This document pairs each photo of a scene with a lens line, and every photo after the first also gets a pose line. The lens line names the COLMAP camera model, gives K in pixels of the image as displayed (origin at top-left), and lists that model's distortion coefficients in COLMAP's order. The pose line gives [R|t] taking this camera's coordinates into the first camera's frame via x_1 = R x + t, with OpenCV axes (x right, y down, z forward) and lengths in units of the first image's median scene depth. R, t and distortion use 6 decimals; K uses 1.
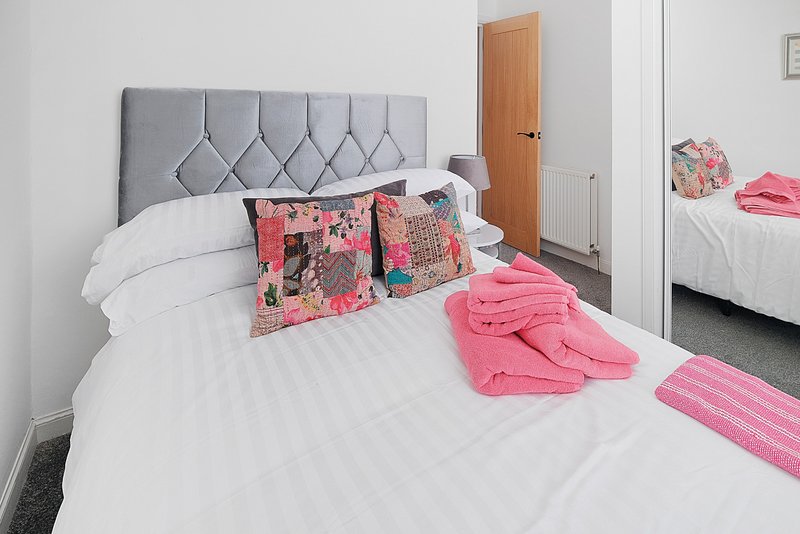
lens RADIAL K [[435.7, 0, 400.0], [0, 435.7, 267.0], [0, 0, 1]] dist [-0.002796, -0.001107]
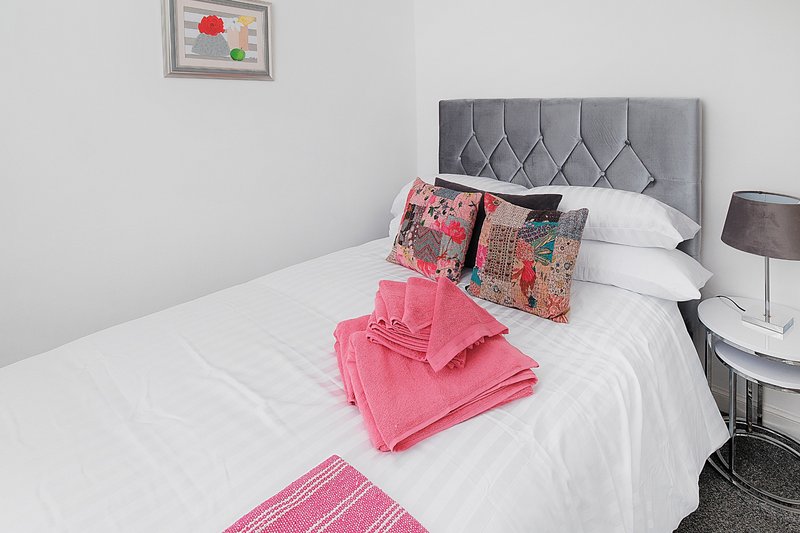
lens RADIAL K [[361.2, 0, 388.6], [0, 361.2, 263.3], [0, 0, 1]] dist [0.002008, 0.000235]
pose [[0.186961, 0.376782, -0.907238, 0.726210], [-0.341493, 0.890854, 0.299603, -0.190365], [0.921102, 0.253801, 0.295223, 0.526972]]
